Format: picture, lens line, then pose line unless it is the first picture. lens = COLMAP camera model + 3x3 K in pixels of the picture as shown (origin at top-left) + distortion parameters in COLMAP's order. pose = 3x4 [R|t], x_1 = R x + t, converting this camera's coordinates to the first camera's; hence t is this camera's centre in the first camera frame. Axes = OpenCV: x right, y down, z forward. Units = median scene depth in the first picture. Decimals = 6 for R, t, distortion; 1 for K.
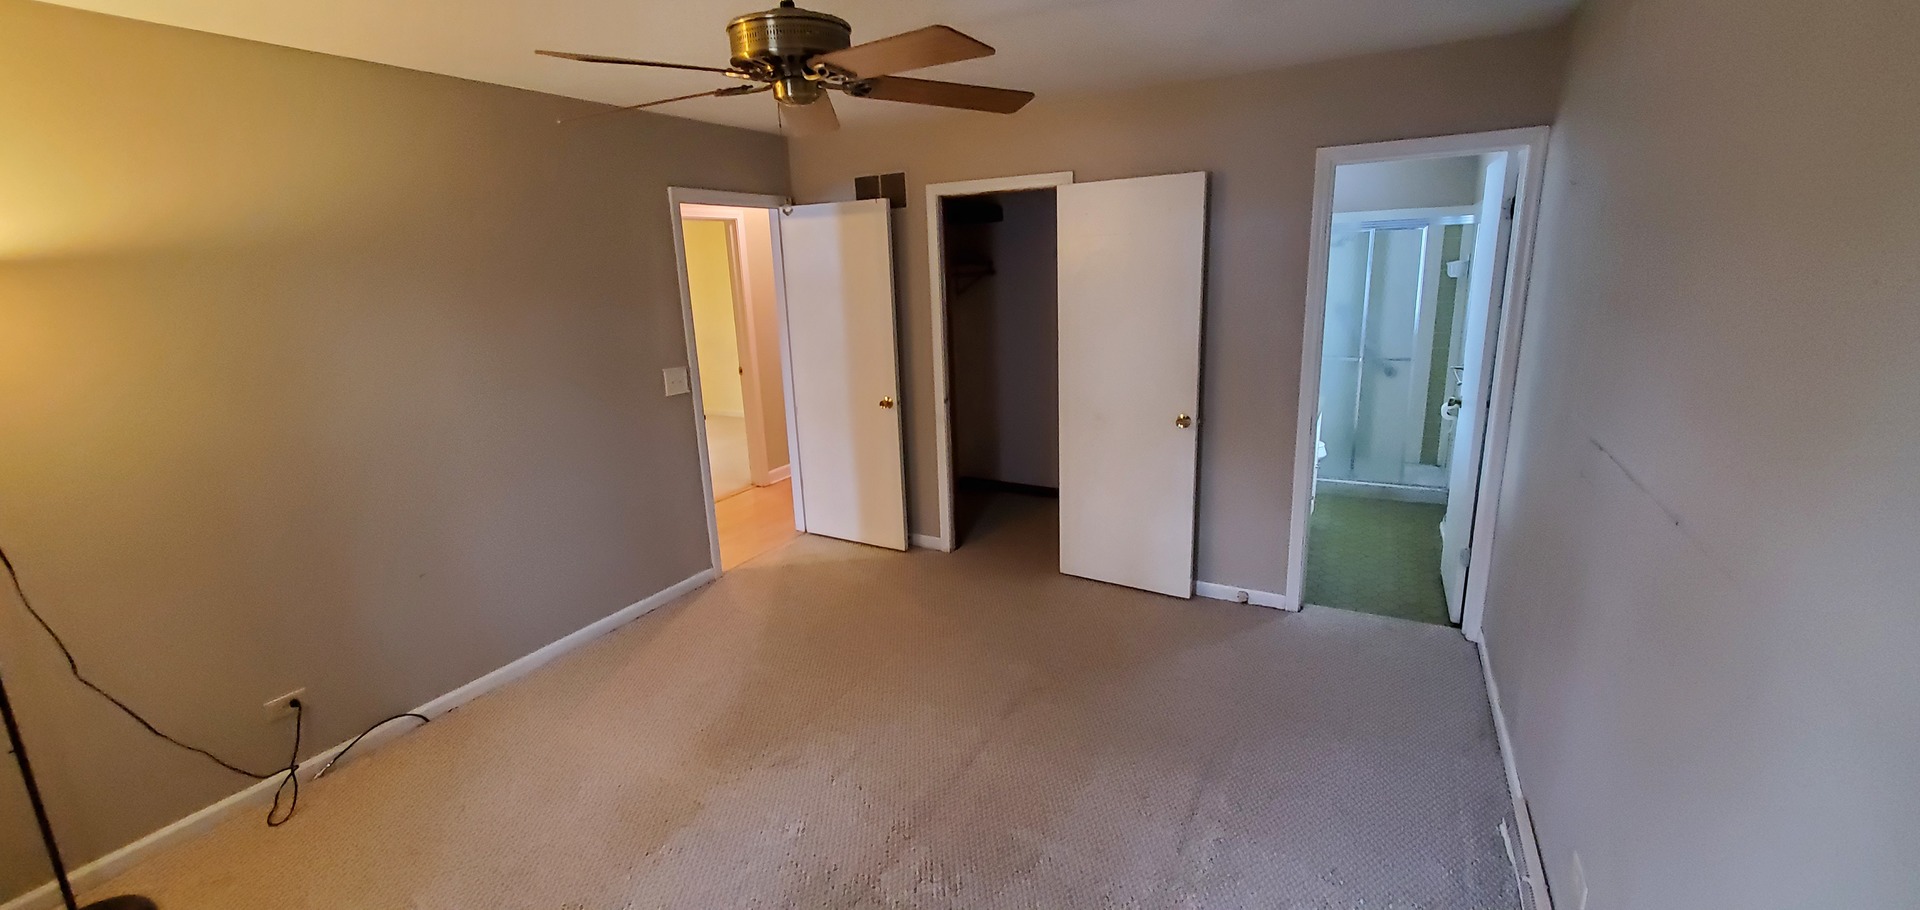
lens RADIAL K [[762.2, 0, 956.9], [0, 762.2, 441.2], [0, 0, 1]] dist [0.006977, -0.000306]
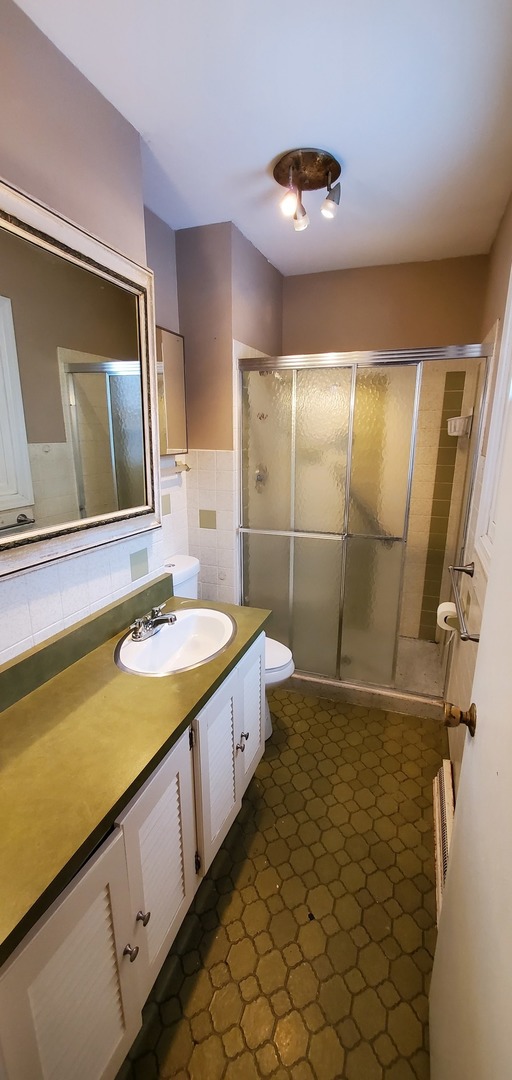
lens RADIAL K [[428.8, 0, 261.6], [0, 428.8, 539.2], [0, 0, 1]] dist [0.006977, -0.000306]
pose [[0.986825, 0.005658, 0.161690, 0.355834], [-0.007845, 0.999886, 0.012886, -0.101390], [-0.161599, -0.013984, 0.986757, 0.553044]]
